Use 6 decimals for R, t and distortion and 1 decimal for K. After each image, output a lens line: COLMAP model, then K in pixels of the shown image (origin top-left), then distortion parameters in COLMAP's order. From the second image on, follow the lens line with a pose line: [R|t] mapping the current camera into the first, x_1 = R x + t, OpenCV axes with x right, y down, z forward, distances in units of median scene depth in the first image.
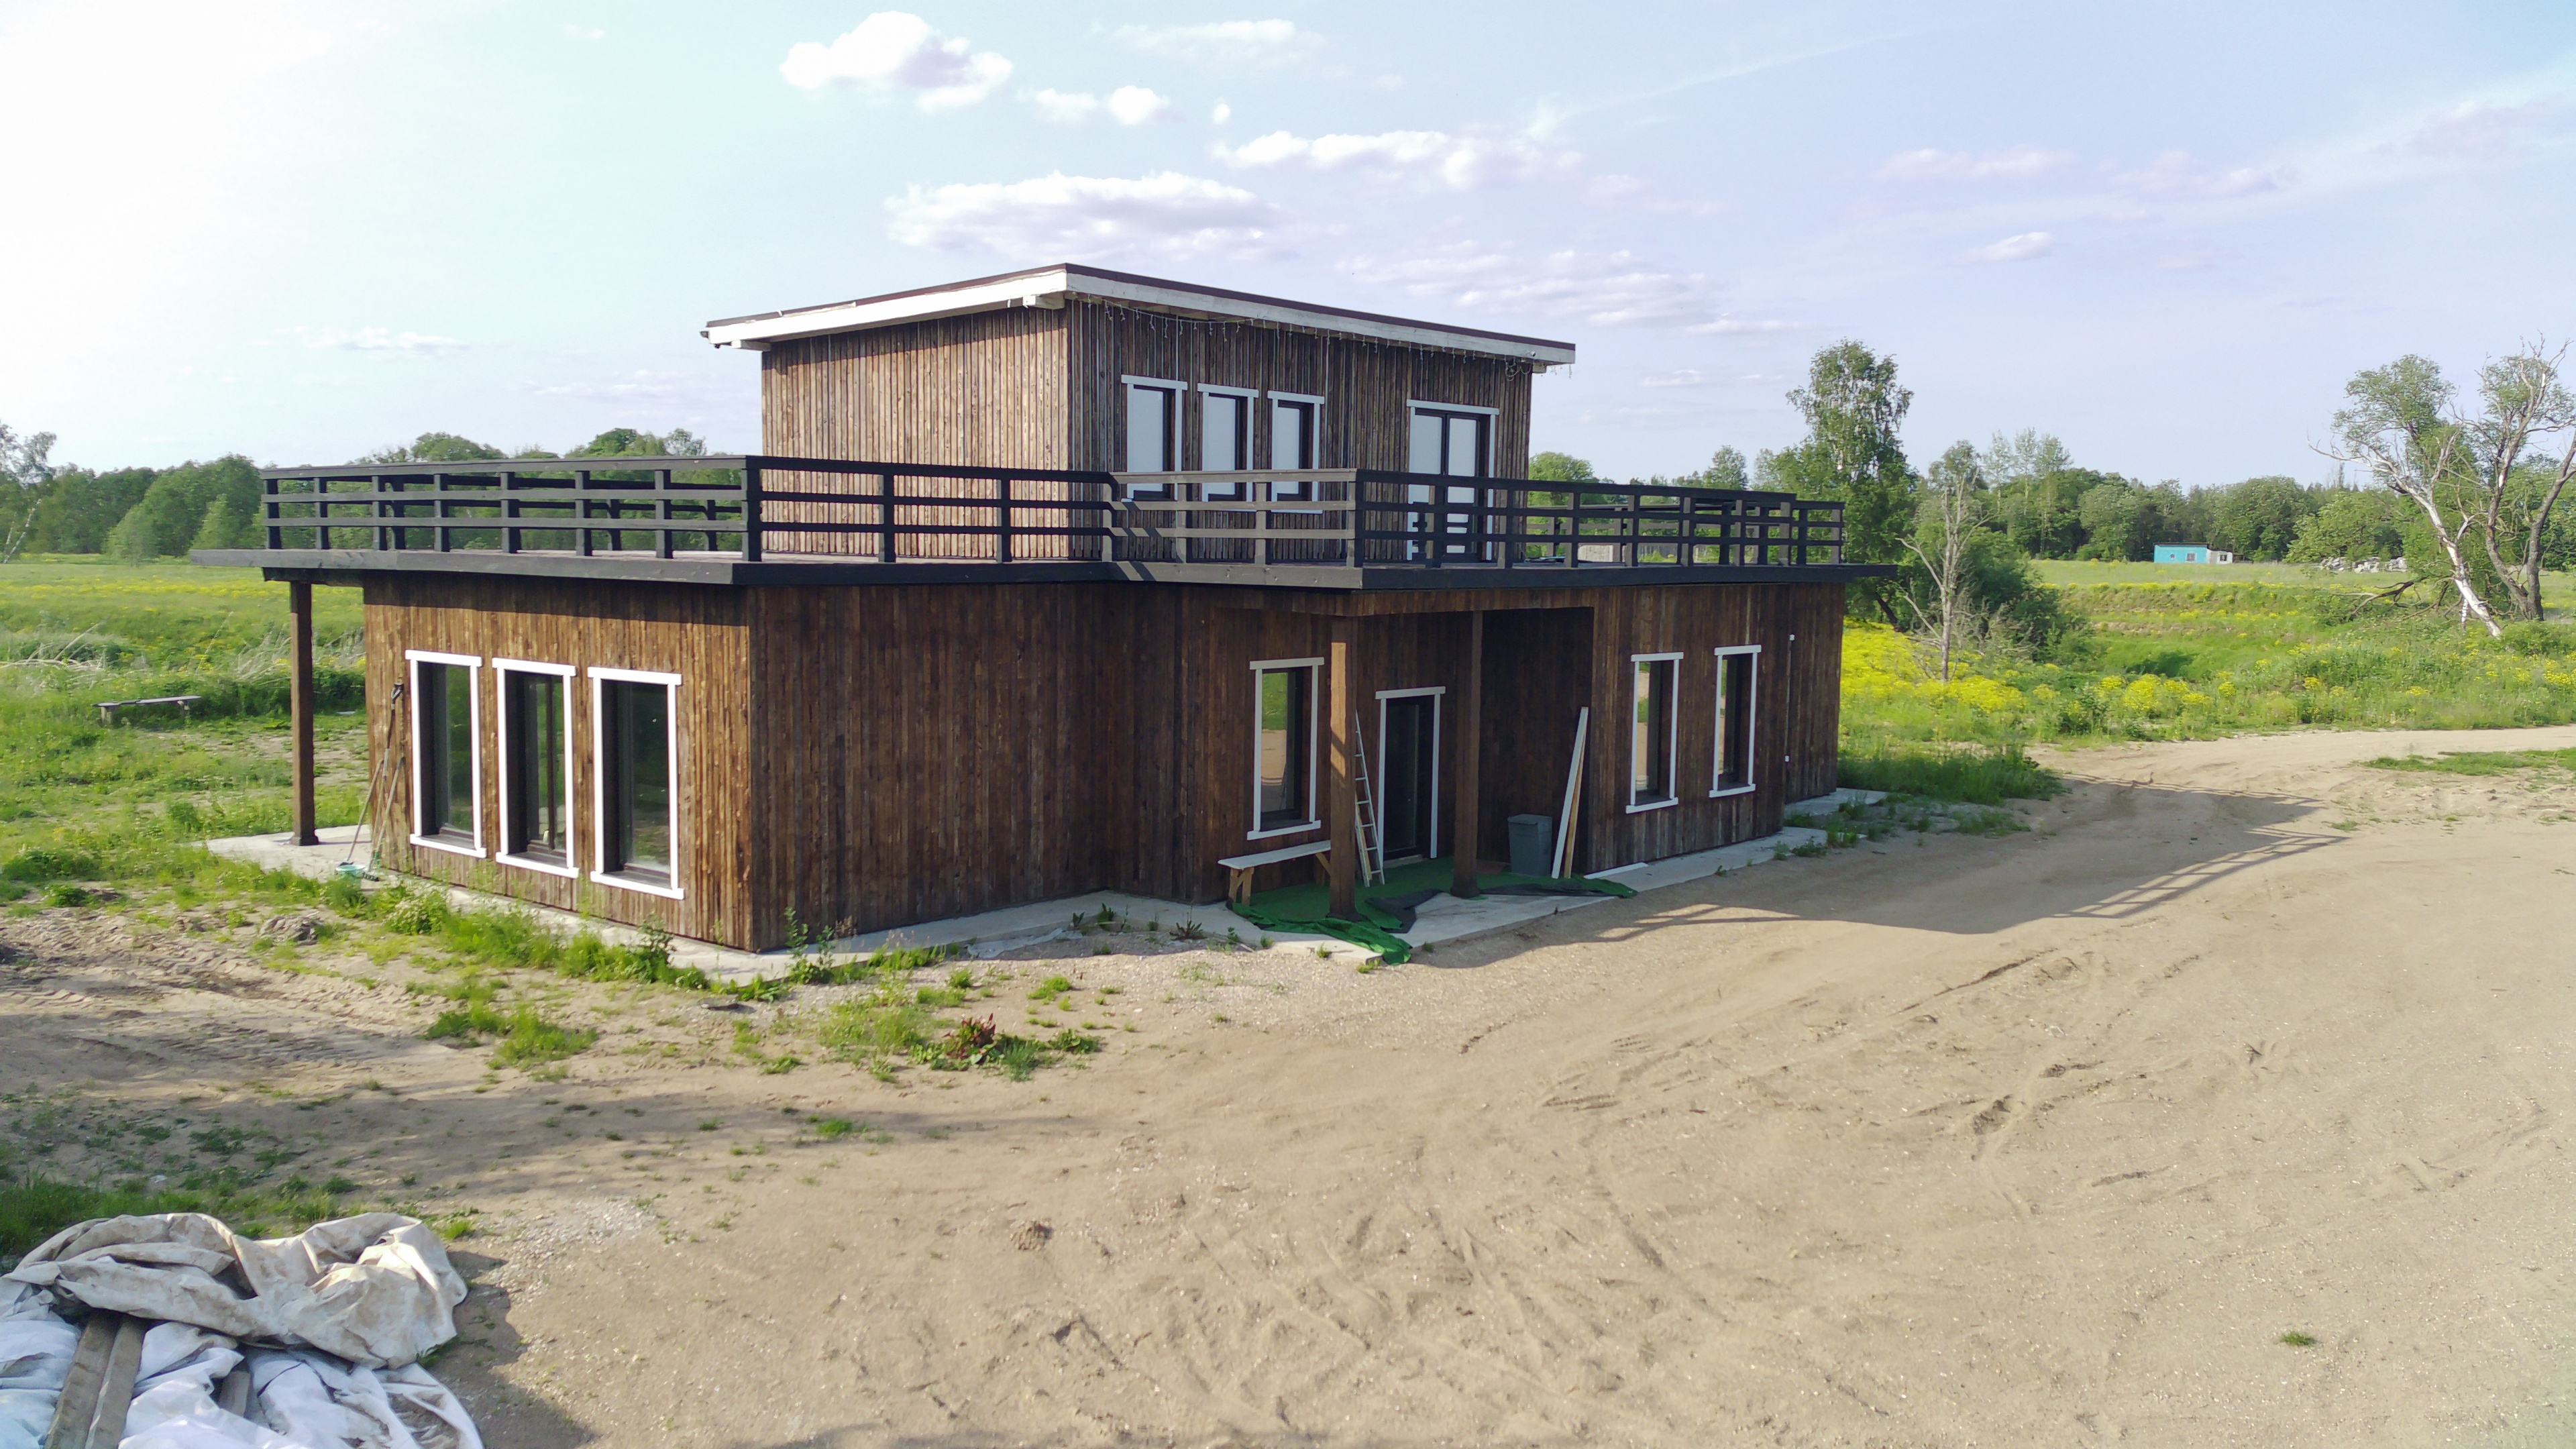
lens RADIAL K [[2017.1, 0, 1288.0], [0, 2017.1, 724.5], [0, 0, 1]] dist [0.112366, -0.199355]
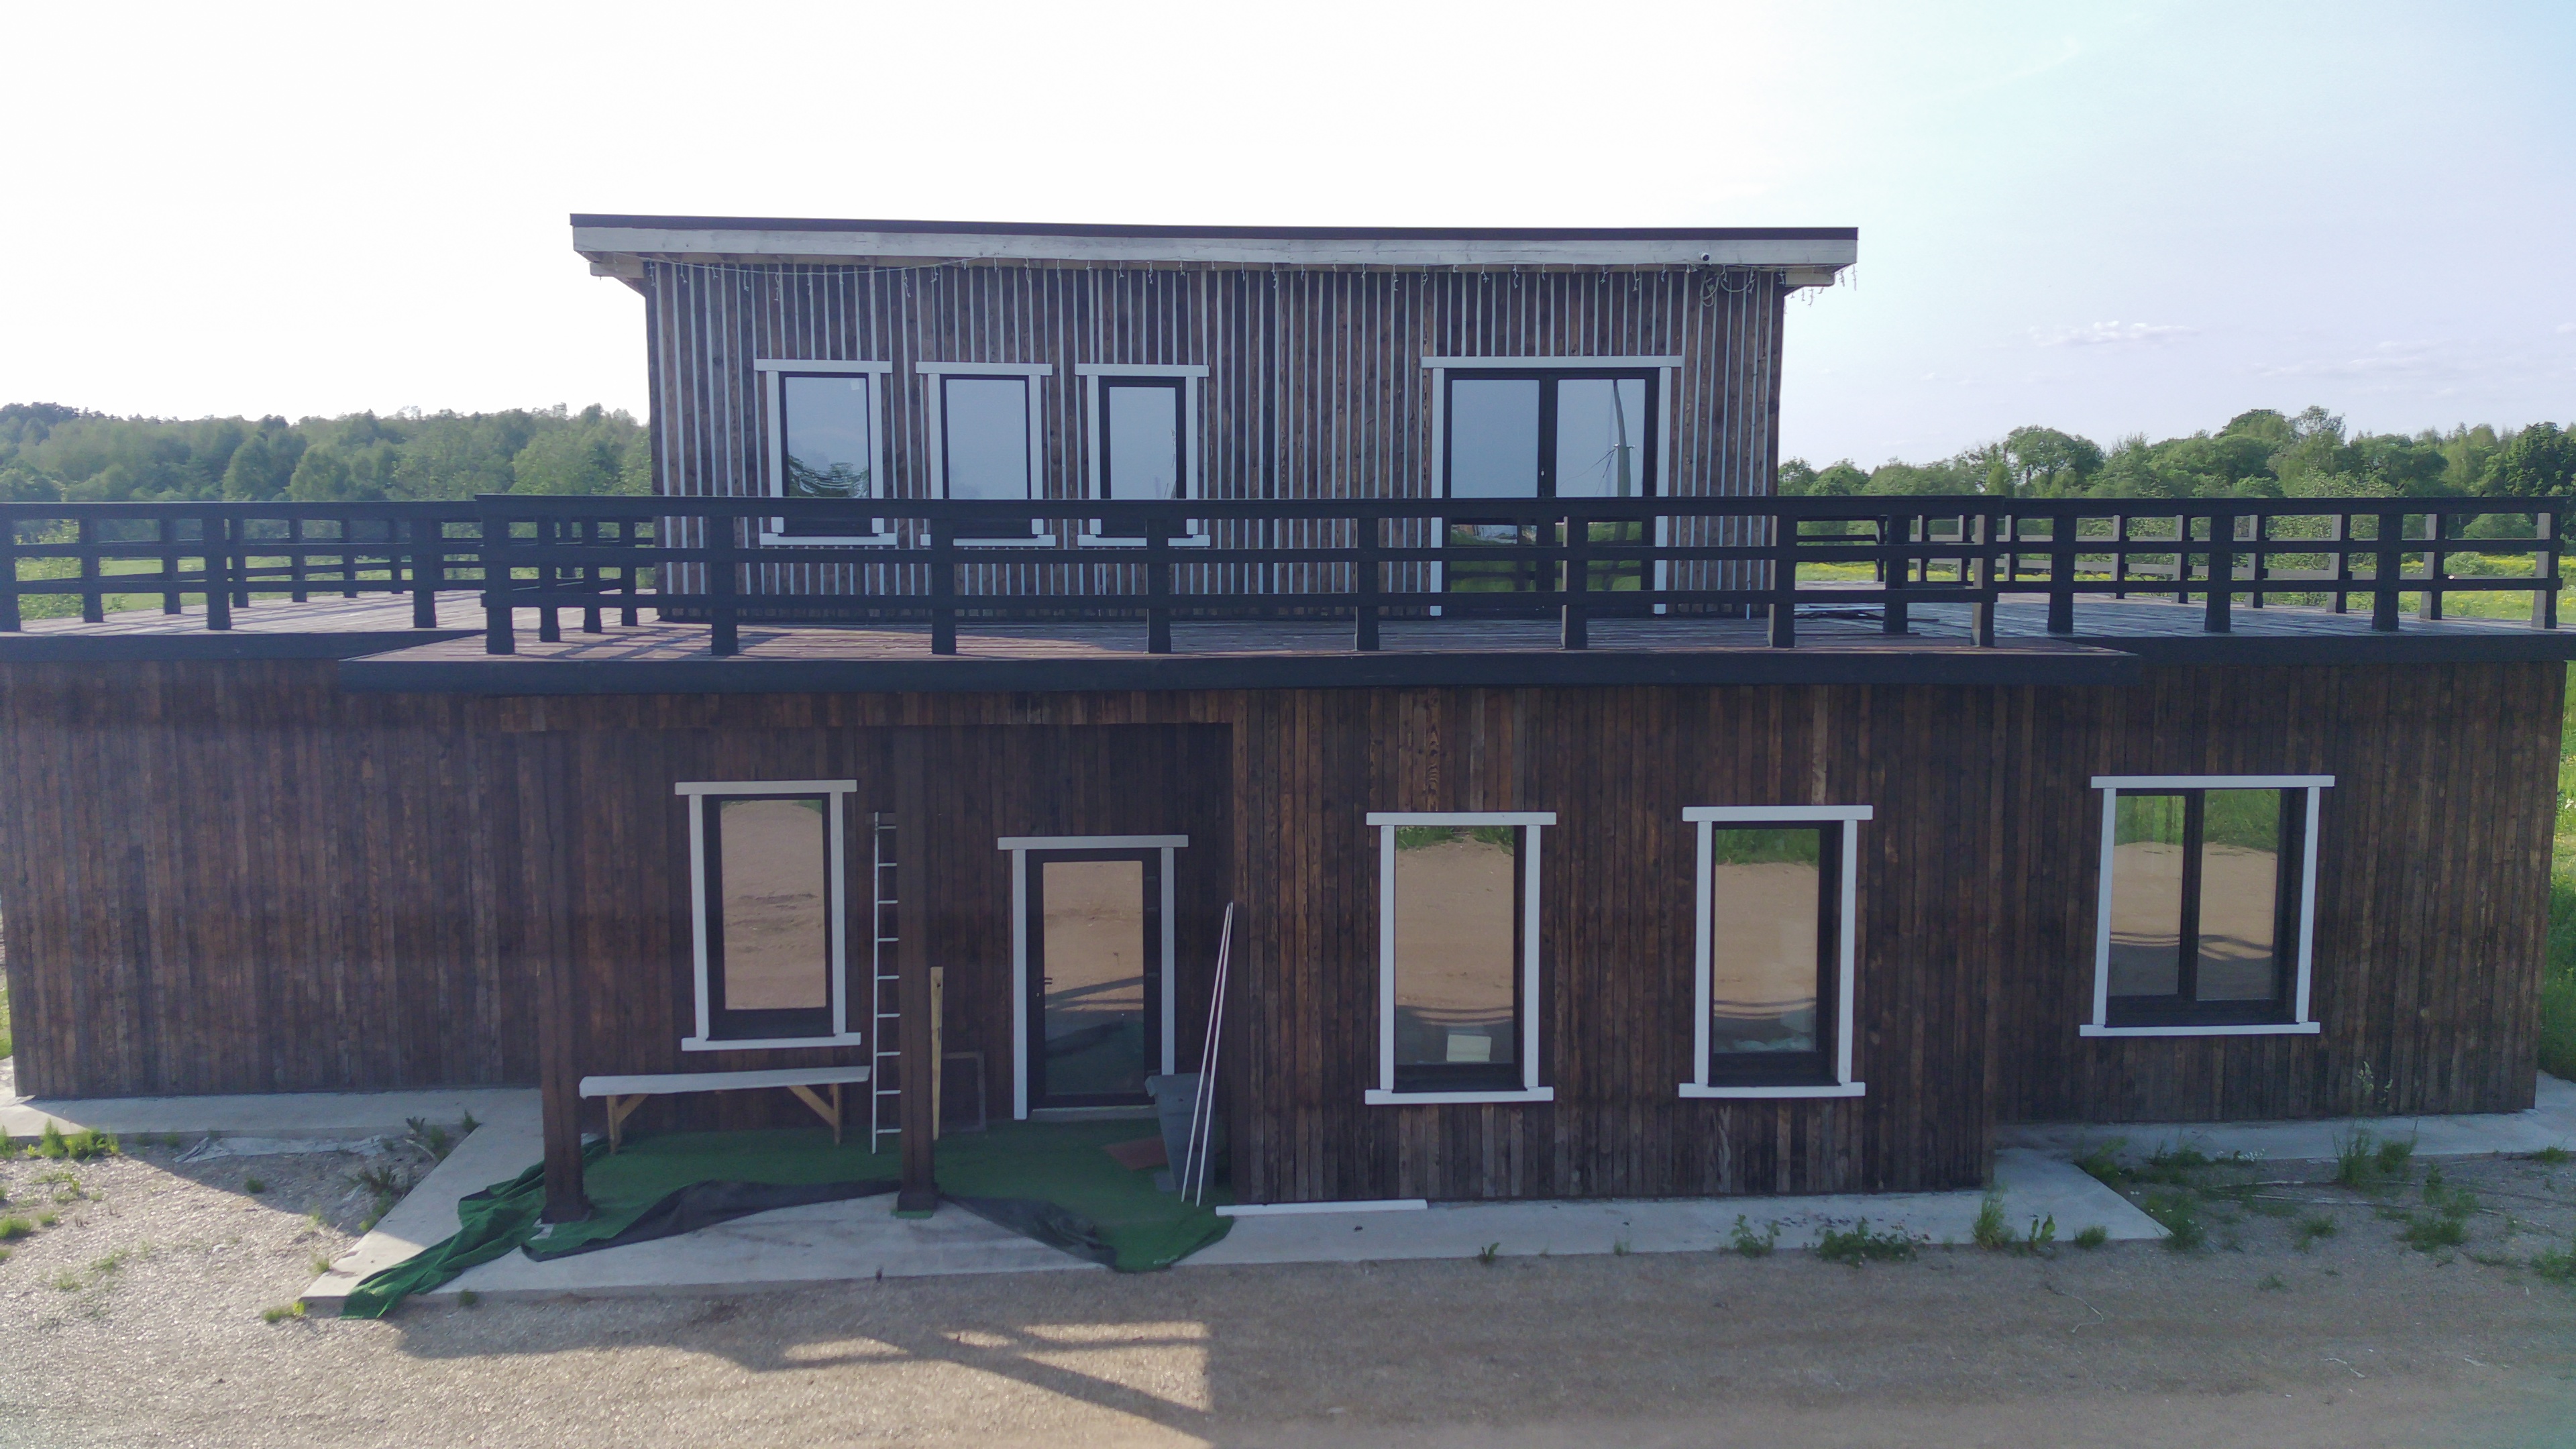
lens RADIAL K [[2017.1, 0, 1288.0], [0, 2017.1, 724.5], [0, 0, 1]] dist [0.112366, -0.199355]
pose [[0.696309, 0.057336, -0.715449, 0.639131], [-0.053781, 0.998170, 0.027651, -0.085154], [0.715725, 0.019224, 0.698118, 0.724839]]
